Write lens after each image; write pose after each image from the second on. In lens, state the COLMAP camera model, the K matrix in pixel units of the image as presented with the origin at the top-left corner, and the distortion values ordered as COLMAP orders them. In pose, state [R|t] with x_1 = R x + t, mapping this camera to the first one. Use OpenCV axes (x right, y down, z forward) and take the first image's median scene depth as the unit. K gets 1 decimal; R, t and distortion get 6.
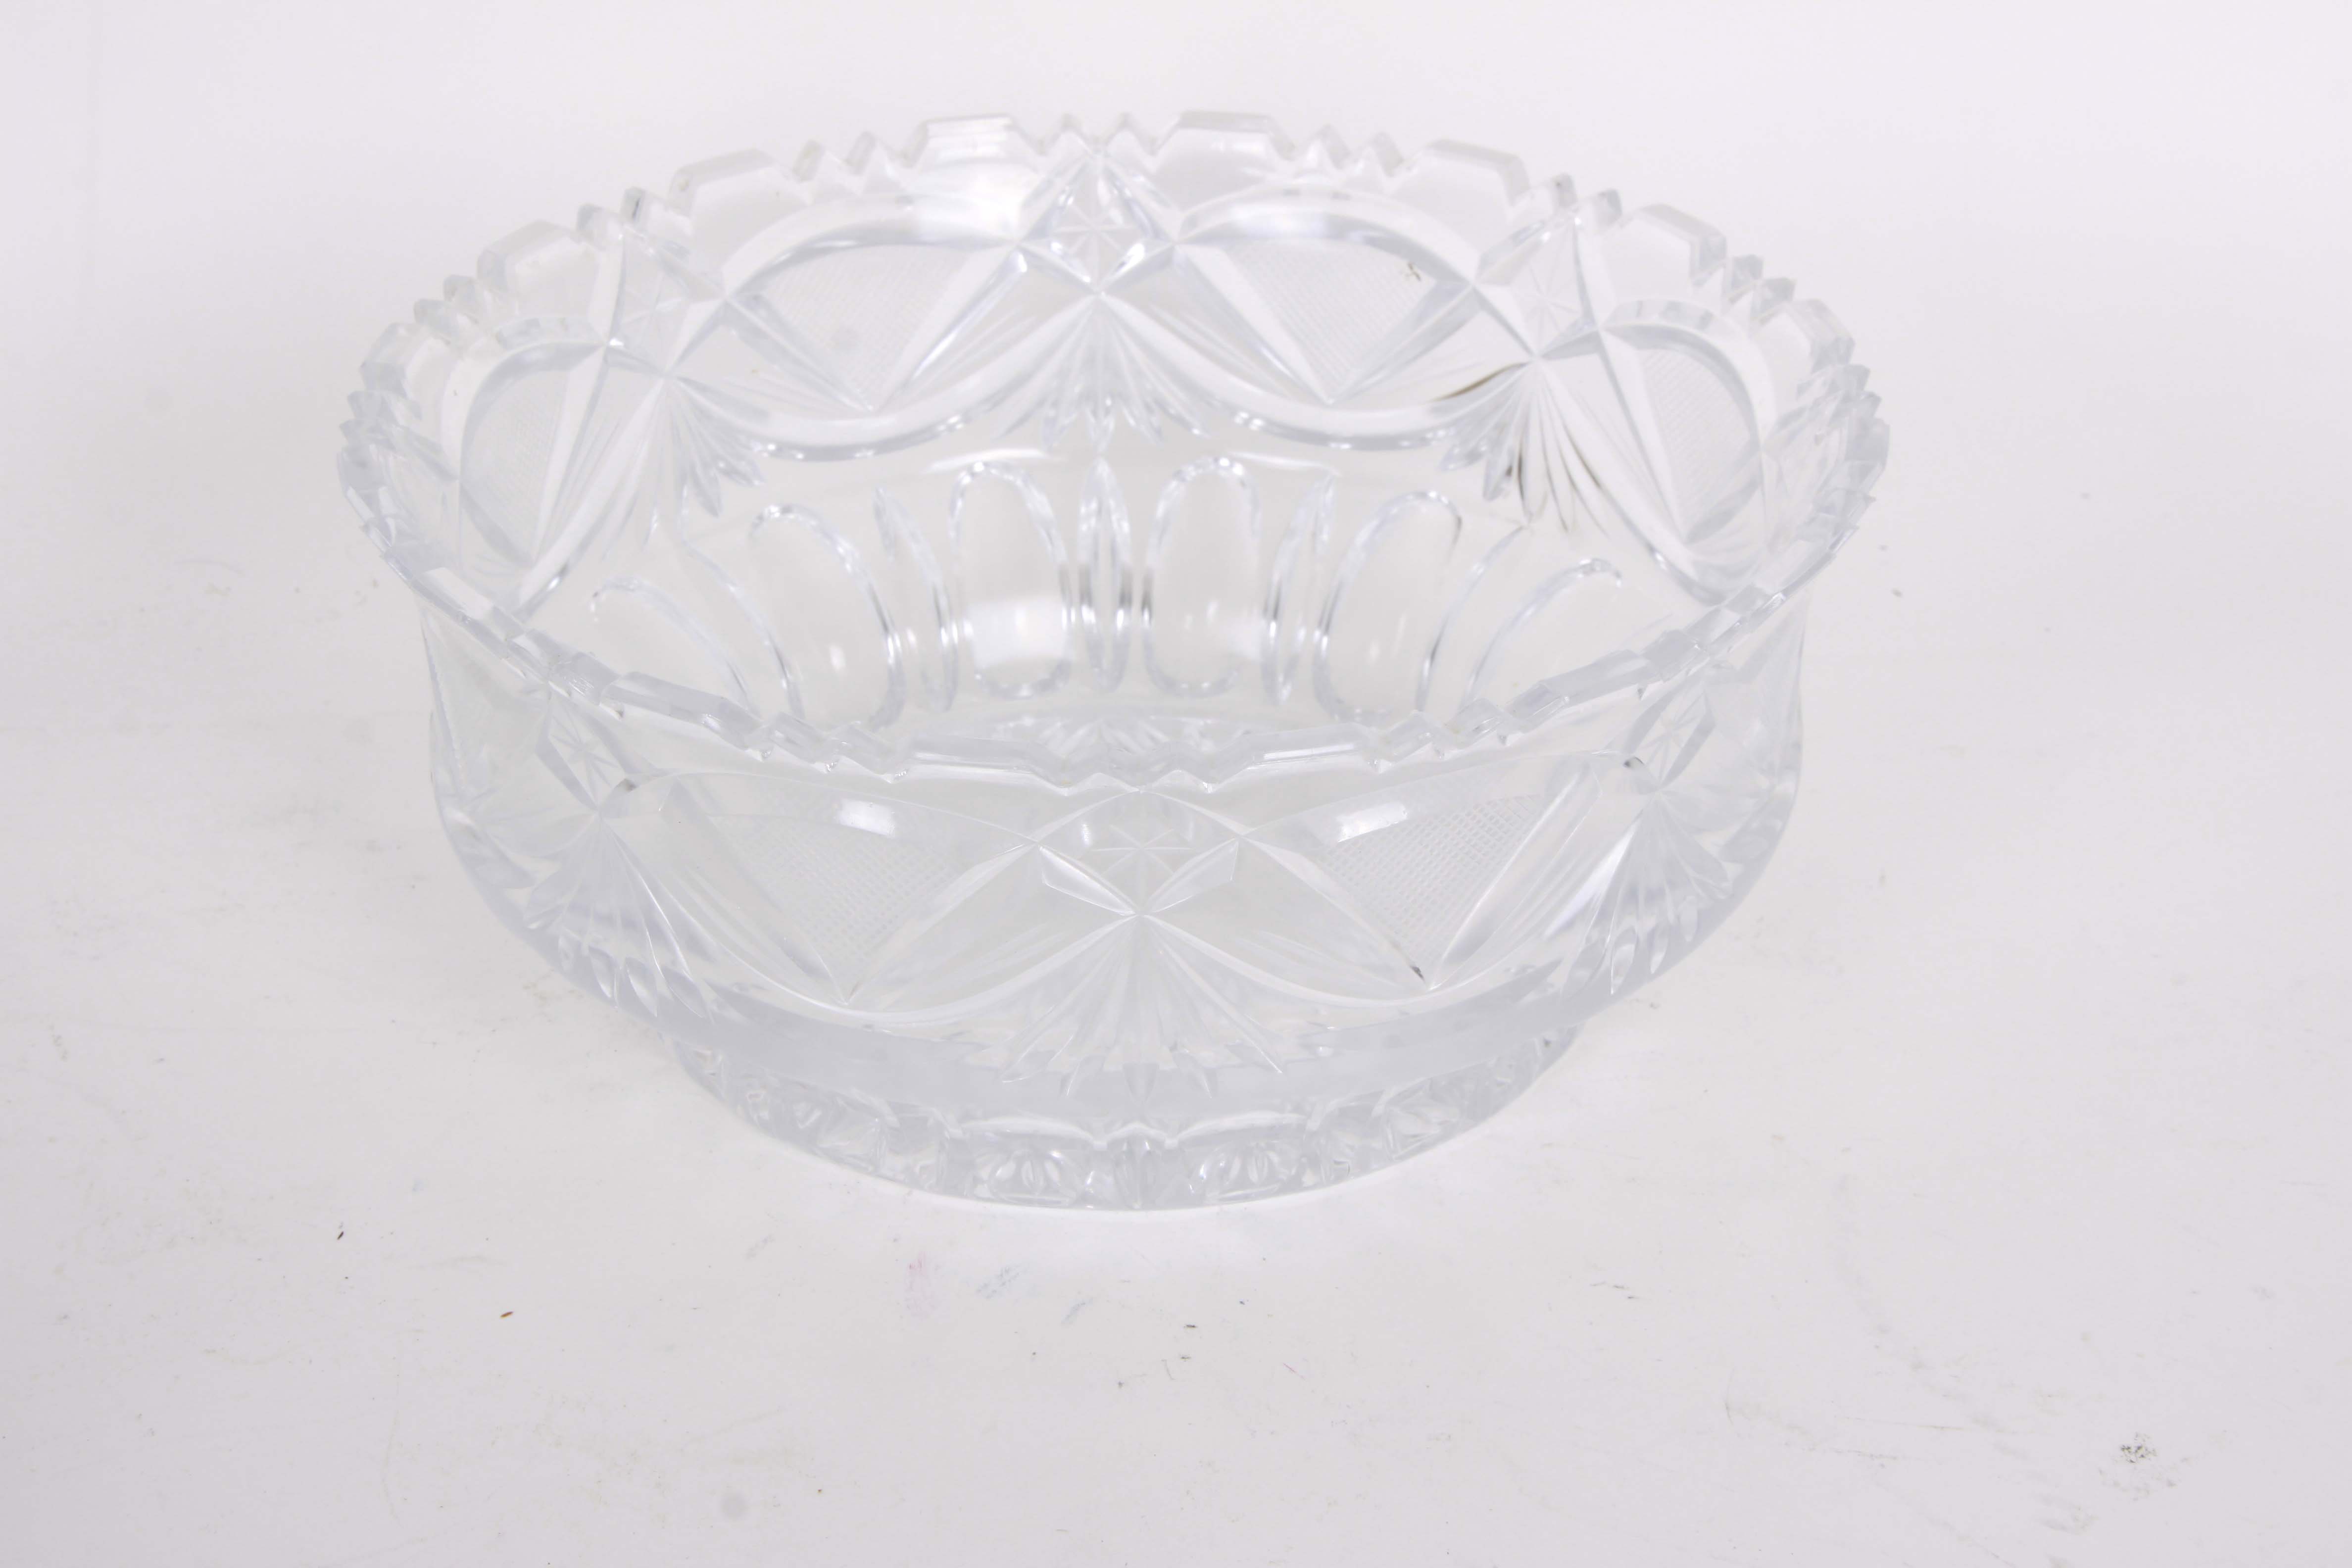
lens RADIAL K [[5341.4, 0, 1202.4], [0, 5341.4, 549.3], [0, 0, 1]] dist [0.018492, 0.442958]
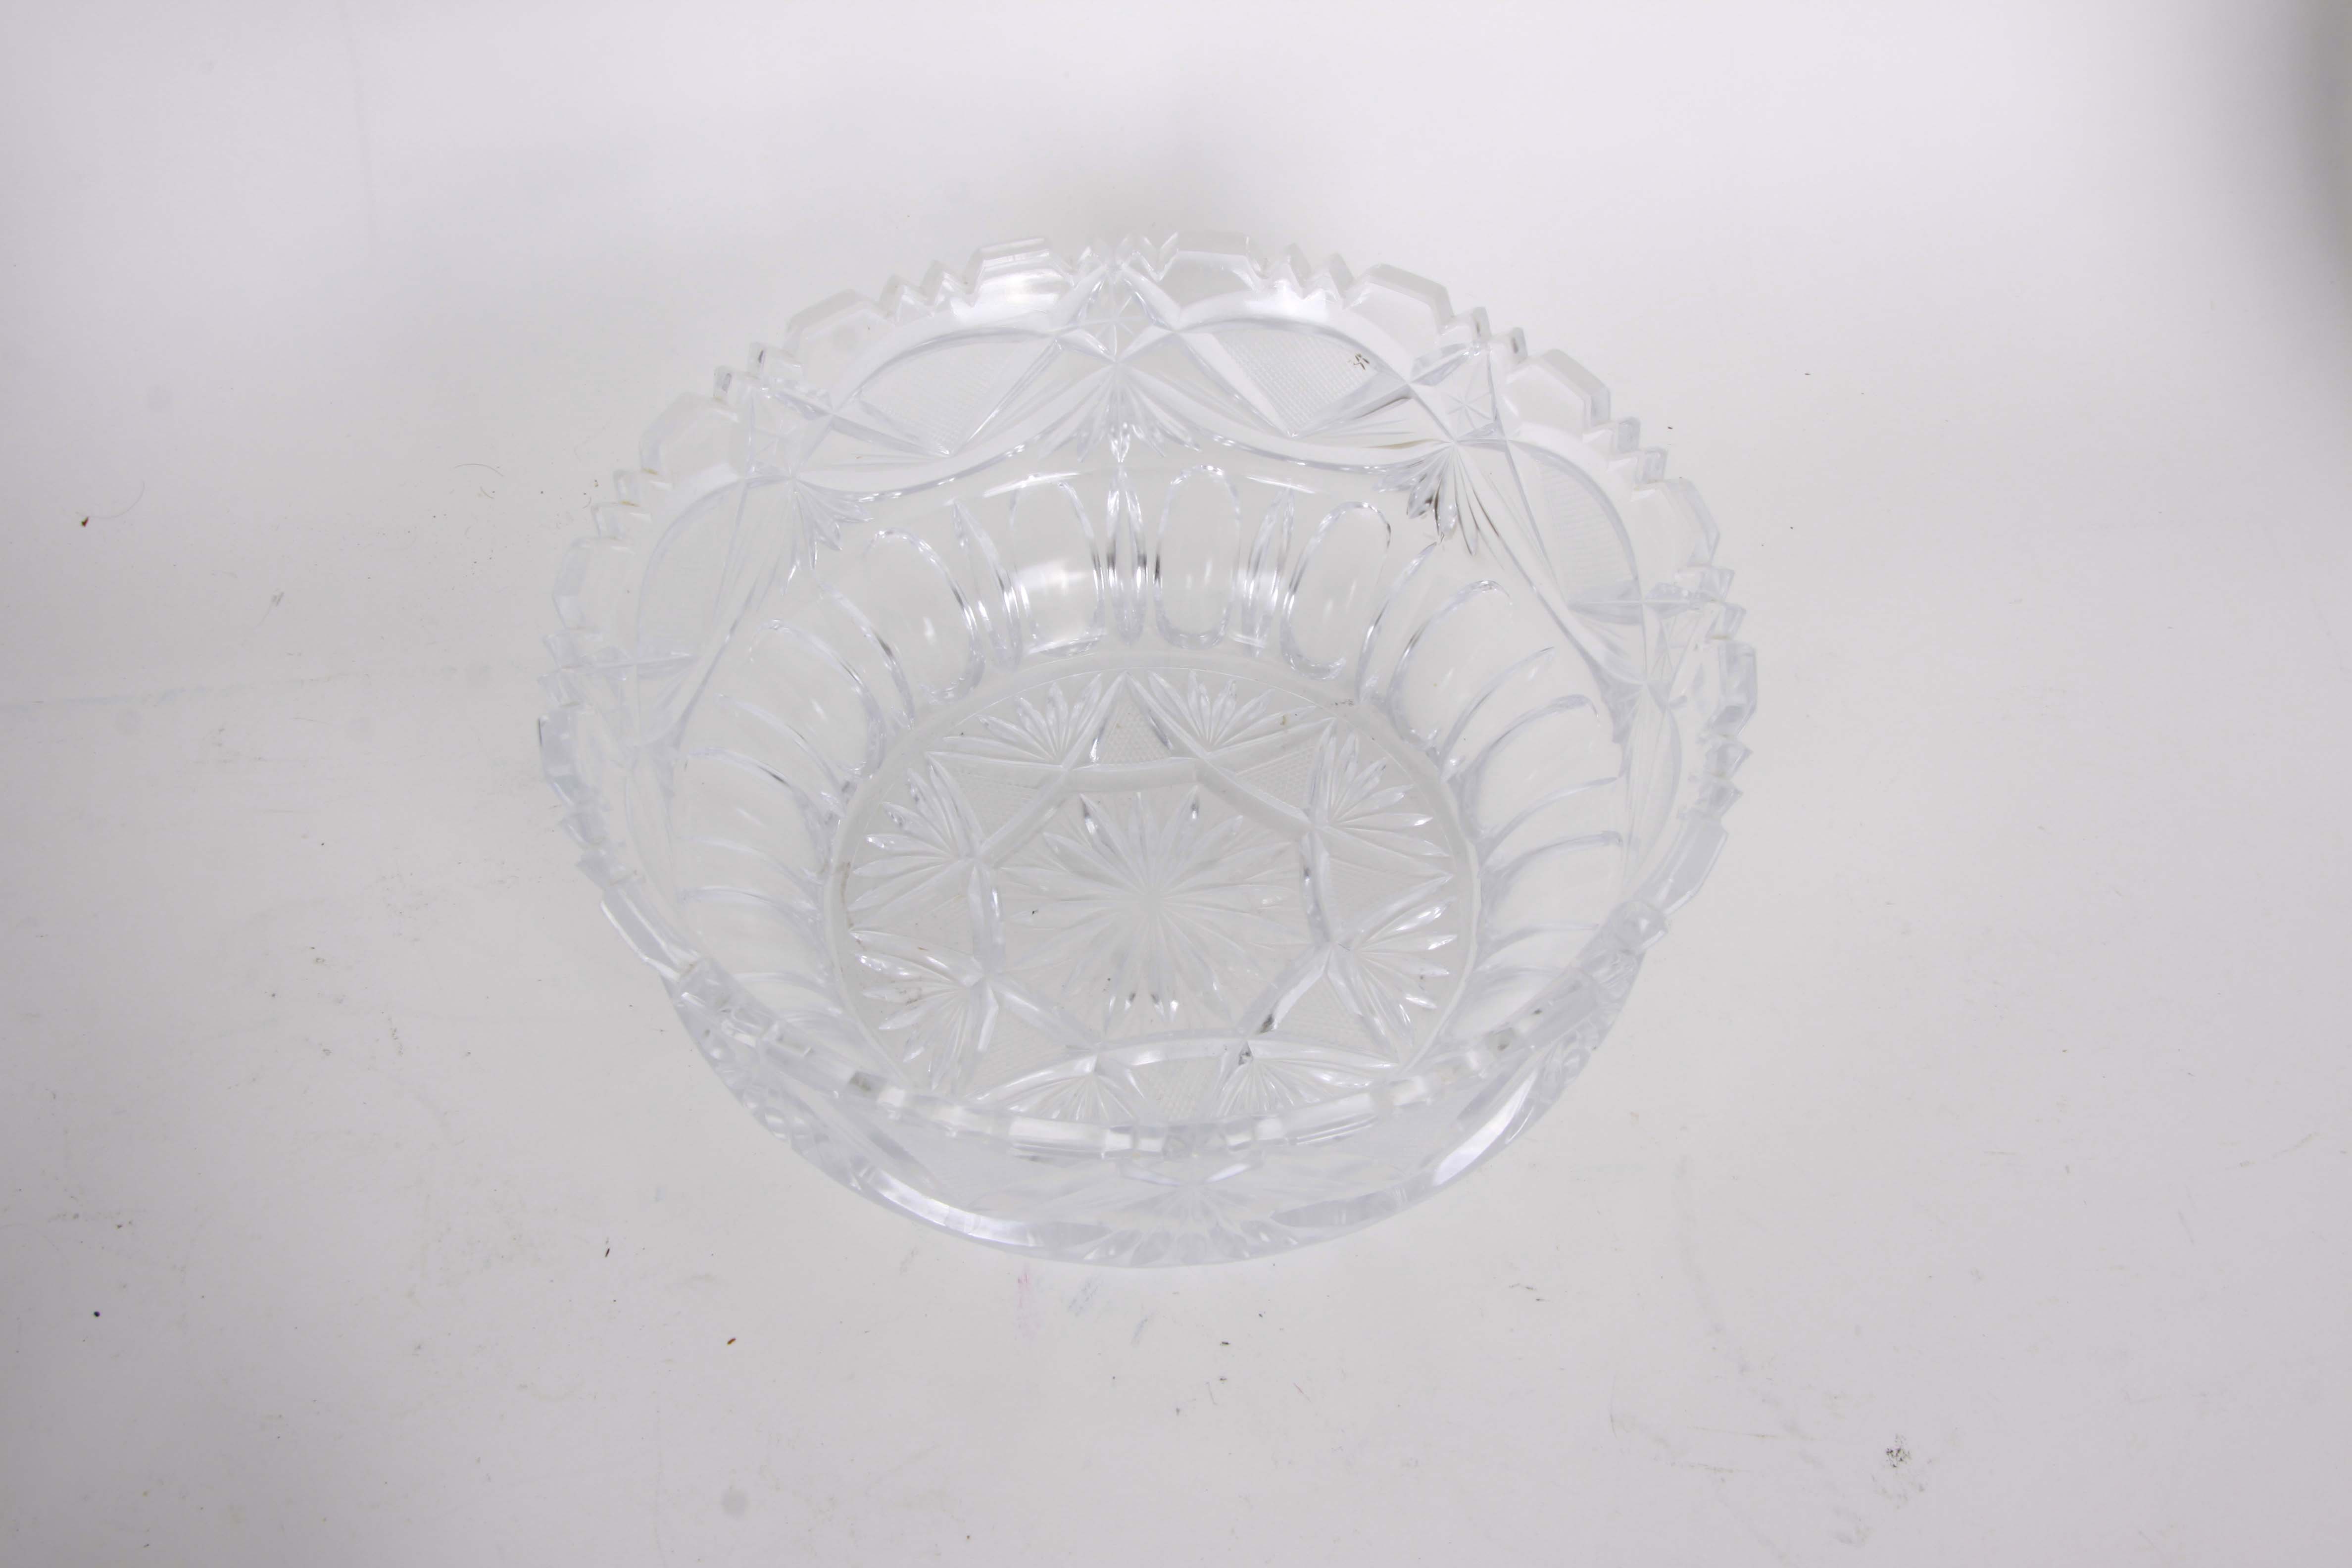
lens RADIAL K [[2706.7, 0, 1224.1], [0, 2706.7, 776.1], [0, 0, 1]] dist [-0.183184, 0.115901]
pose [[0.998987, -0.024678, 0.037625, -0.021316], [0.006921, 0.910503, 0.413444, -0.235688], [-0.044461, -0.412765, 0.909752, 0.363610]]
